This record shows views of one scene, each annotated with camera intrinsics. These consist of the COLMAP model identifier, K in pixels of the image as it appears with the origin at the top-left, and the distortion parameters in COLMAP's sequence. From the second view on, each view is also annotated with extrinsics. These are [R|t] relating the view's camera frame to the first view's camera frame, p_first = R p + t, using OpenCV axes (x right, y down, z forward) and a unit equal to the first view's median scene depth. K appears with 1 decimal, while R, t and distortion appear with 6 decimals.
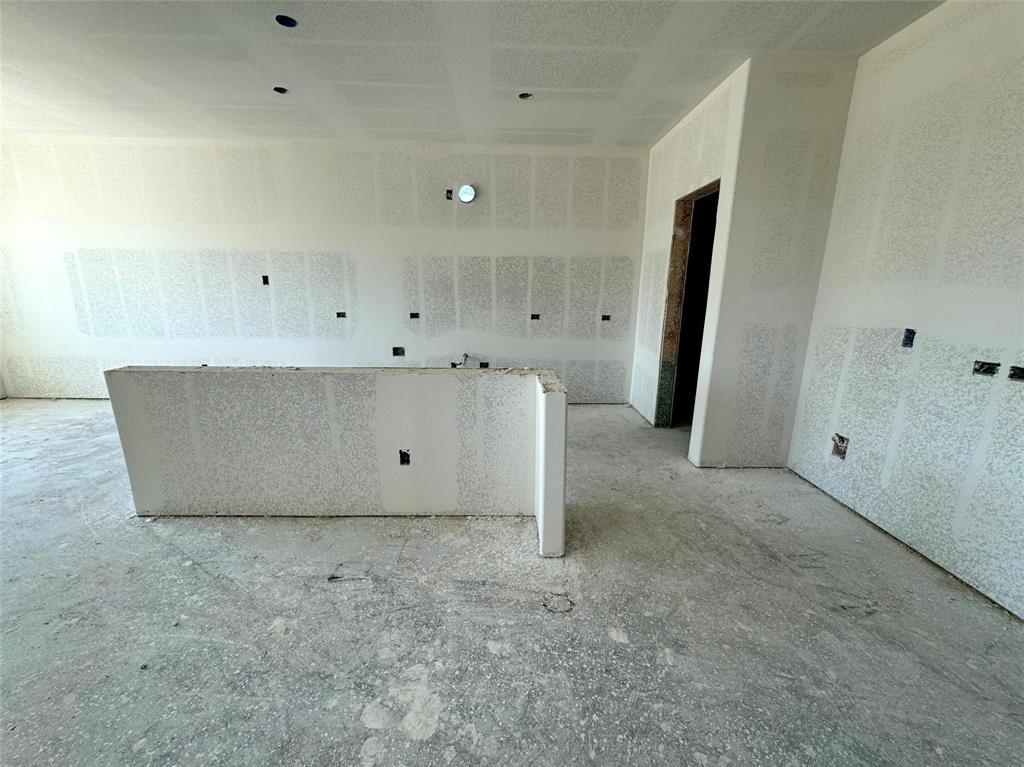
lens RADIAL K [[408.8, 0, 516.1], [0, 408.8, 383.8], [0, 0, 1]] dist [-0.002596, 0.000474]
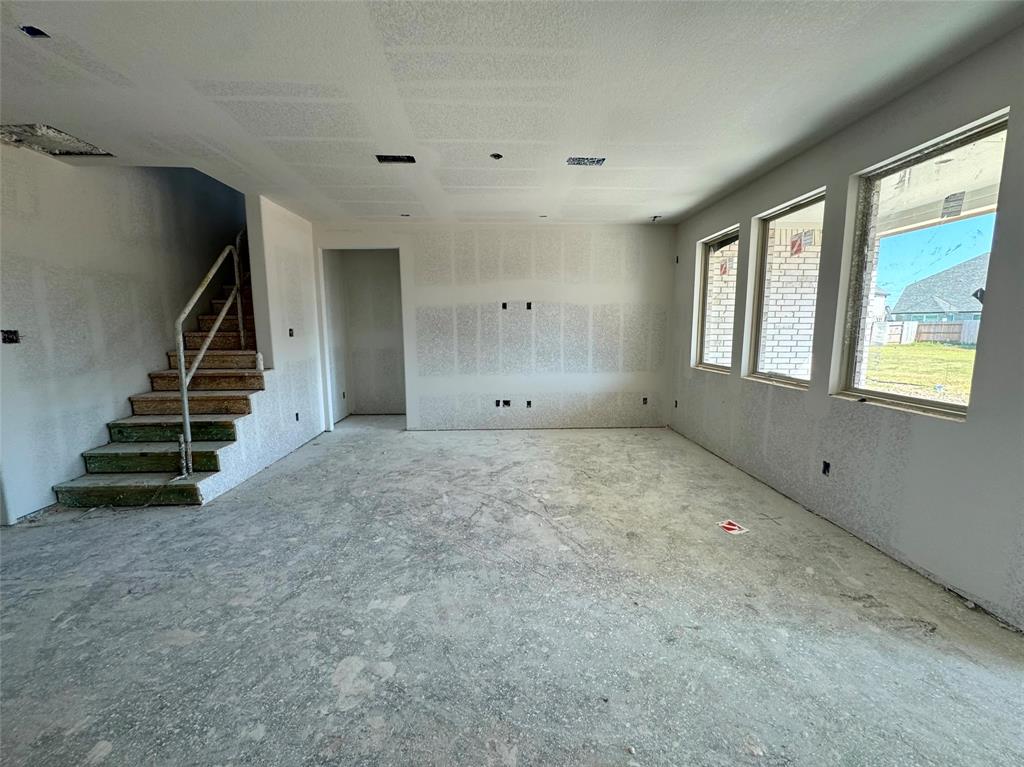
lens RADIAL K [[408.8, 0, 514.4], [0, 408.8, 380.1], [0, 0, 1]] dist [-0.002596, 0.000474]
pose [[-0.999882, -0.006239, -0.014047, -0.584096], [-0.010773, 0.936332, 0.350950, -0.403316], [0.010963, 0.351060, -0.936289, 1.514574]]
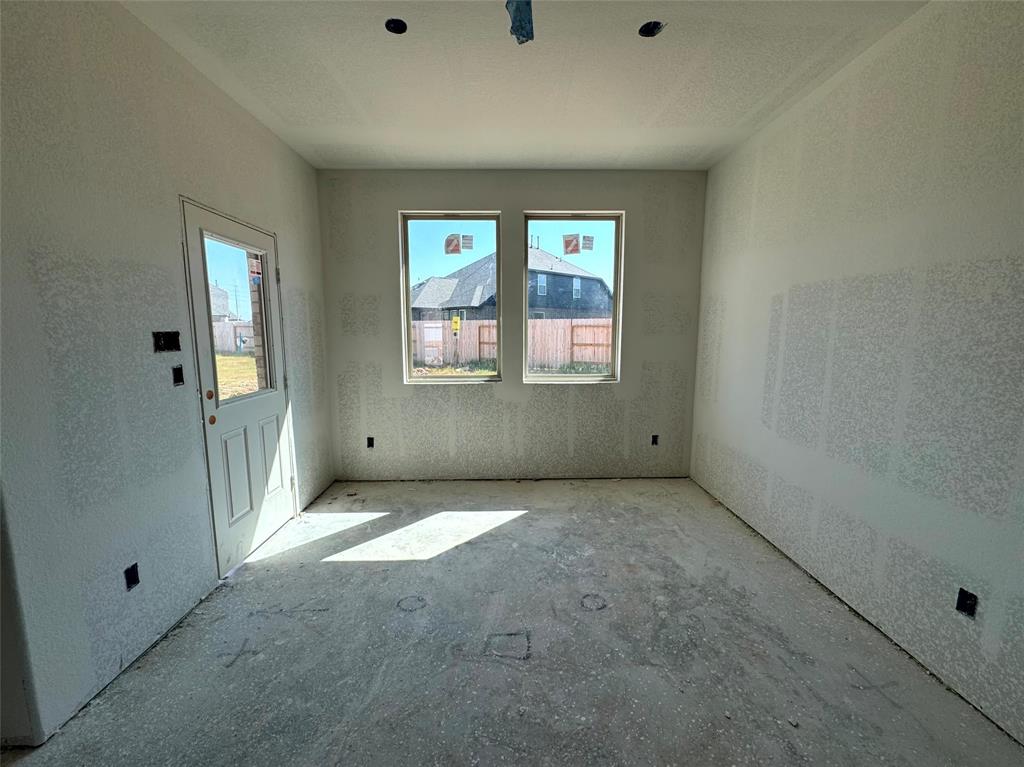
lens RADIAL K [[408.8, 0, 507.4], [0, 408.8, 382.1], [0, 0, 1]] dist [-0.002596, 0.000474]
pose [[-0.007988, 0.118330, -0.992942, -1.281181], [-0.230752, 0.965956, 0.116970, -0.467048], [0.972980, 0.230057, 0.019589, 1.668607]]
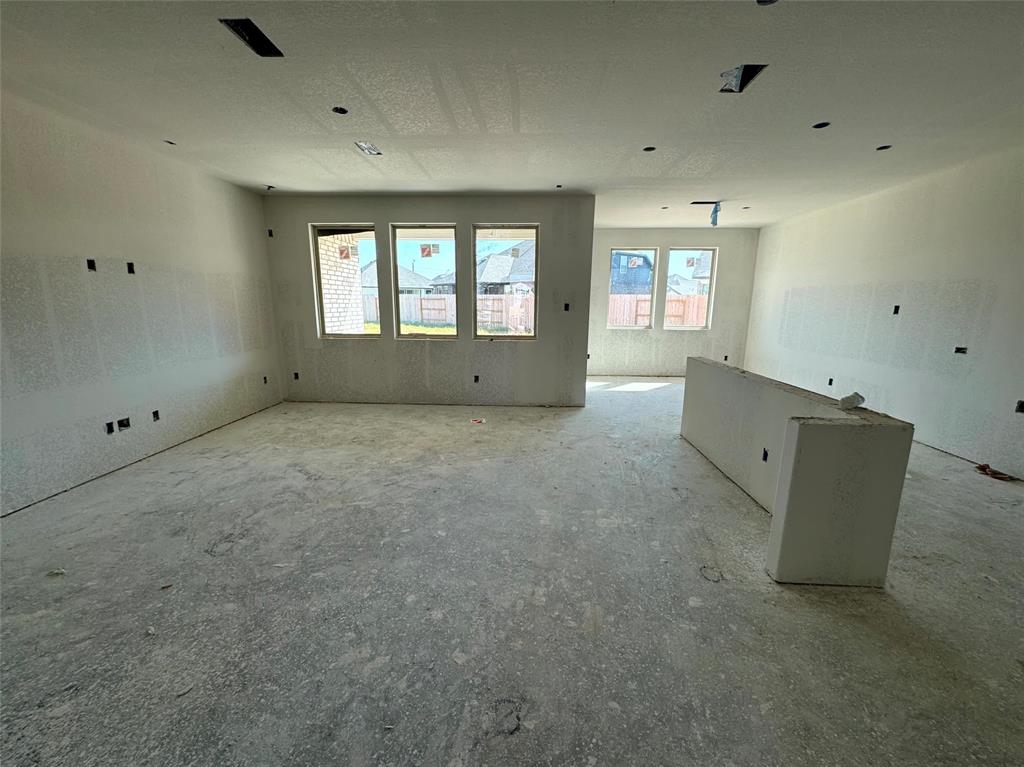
lens RADIAL K [[408.8, 0, 508.7], [0, 408.8, 382.4], [0, 0, 1]] dist [-0.002596, 0.000474]
pose [[-0.069294, 0.182884, -0.980689, 1.370470], [-0.238927, 0.951399, 0.194304, -0.121008], [0.968562, 0.247777, -0.022230, 0.312099]]
